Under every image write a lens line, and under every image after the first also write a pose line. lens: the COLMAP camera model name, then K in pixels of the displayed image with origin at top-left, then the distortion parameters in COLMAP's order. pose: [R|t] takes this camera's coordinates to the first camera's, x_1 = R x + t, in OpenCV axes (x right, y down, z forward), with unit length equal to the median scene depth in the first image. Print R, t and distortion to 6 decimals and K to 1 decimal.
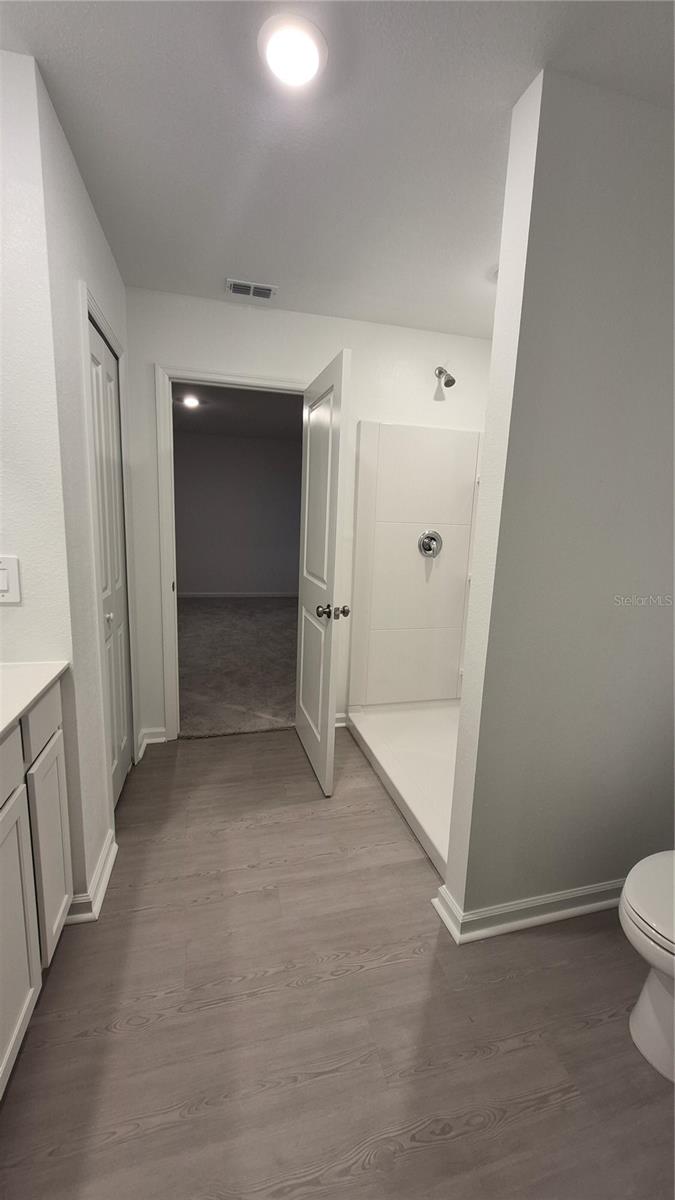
lens RADIAL K [[472.6, 0, 345.7], [0, 472.6, 599.2], [0, 0, 1]] dist [0.003109, -0.000319]
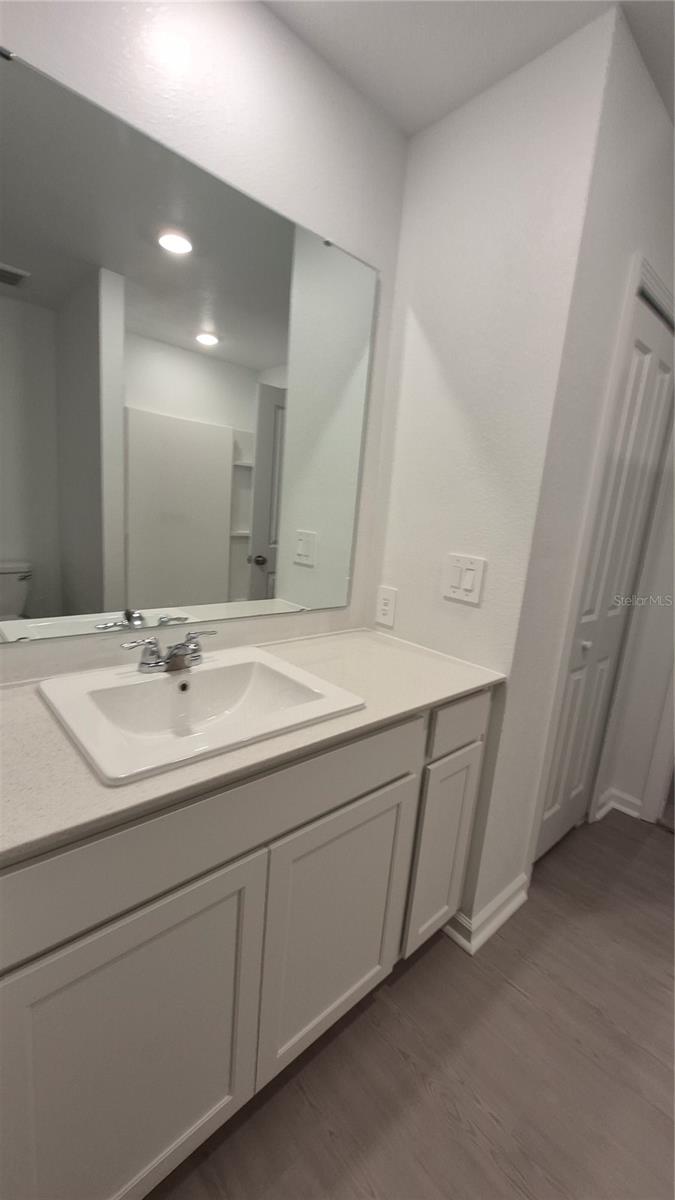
lens RADIAL K [[472.6, 0, 330.4], [0, 472.6, 598.9], [0, 0, 1]] dist [0.003109, -0.000319]
pose [[0.448669, 0.167865, -0.877791, 0.038294], [-0.218734, 0.972955, 0.074261, -0.006907], [0.866517, 0.158684, 0.473252, 0.179869]]
